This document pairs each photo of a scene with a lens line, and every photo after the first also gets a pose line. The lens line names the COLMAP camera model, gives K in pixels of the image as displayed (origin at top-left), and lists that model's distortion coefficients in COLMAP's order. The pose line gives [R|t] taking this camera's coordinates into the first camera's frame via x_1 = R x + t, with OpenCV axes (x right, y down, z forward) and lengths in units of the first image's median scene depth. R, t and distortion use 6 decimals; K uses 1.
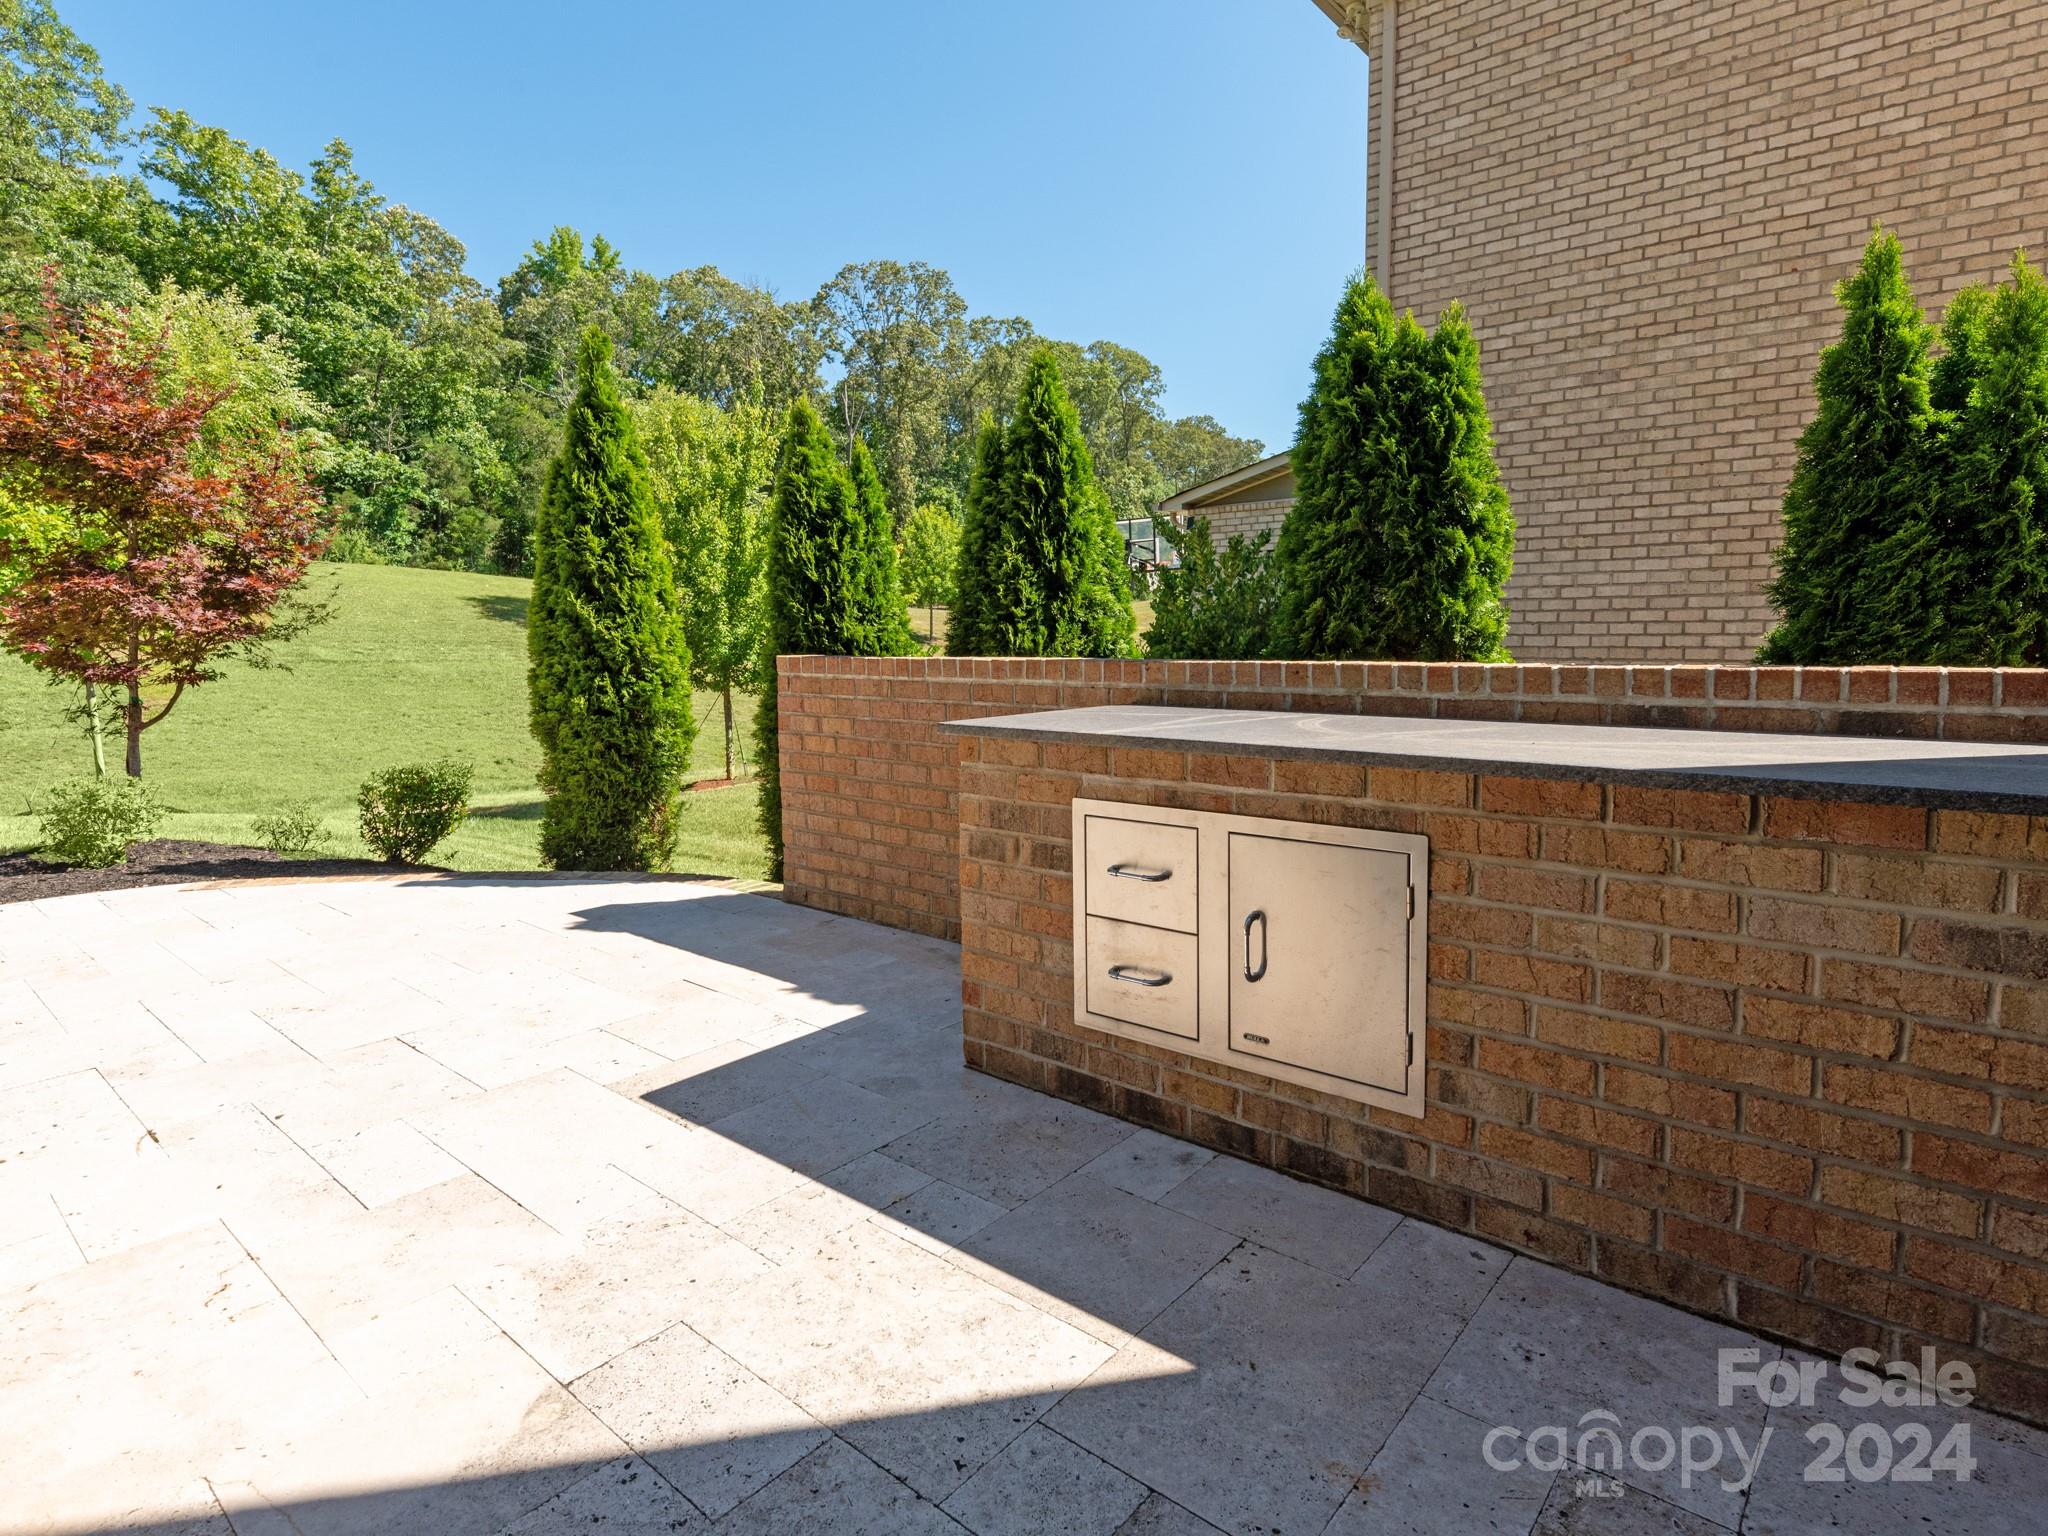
lens RADIAL K [[1036.2, 0, 1026.5], [0, 1036.2, 765.3], [0, 0, 1]] dist [0.000017, -0.000359]
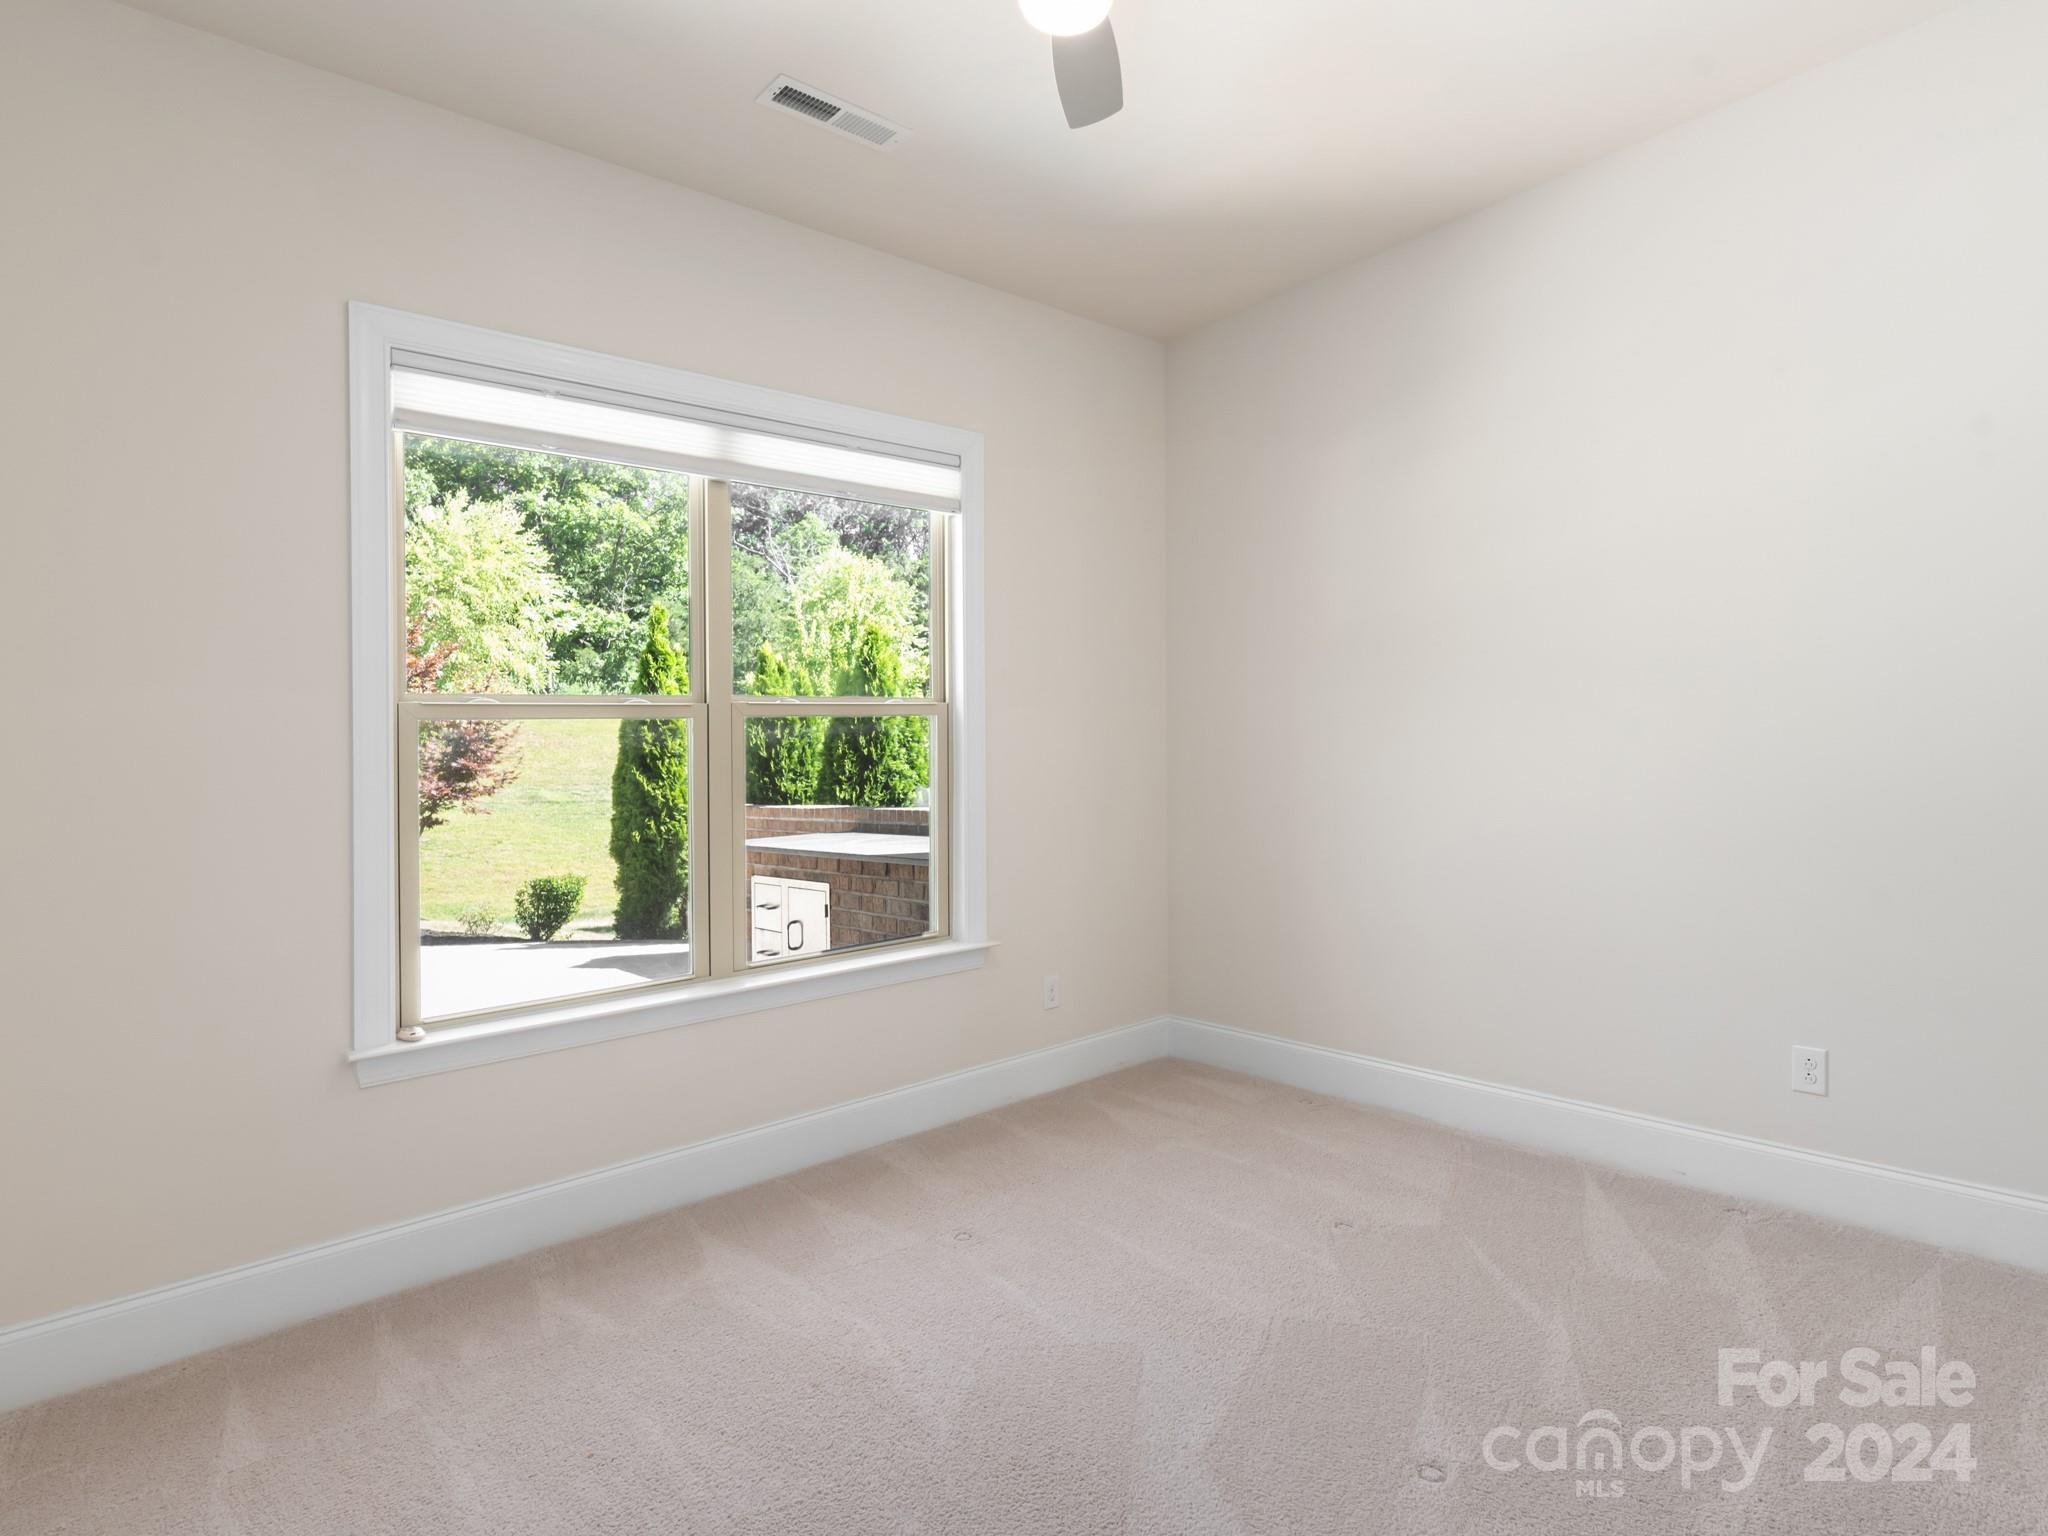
lens RADIAL K [[1065.8, 0, 1022.9], [0, 1065.8, 773.6], [0, 0, 1]] dist [0.002815, 0.000558]
pose [[0.982013, -0.026933, -0.186883, 0.470264], [0.006043, 0.993750, -0.111464, 0.033036], [0.188717, 0.108330, 0.976038, -0.514923]]
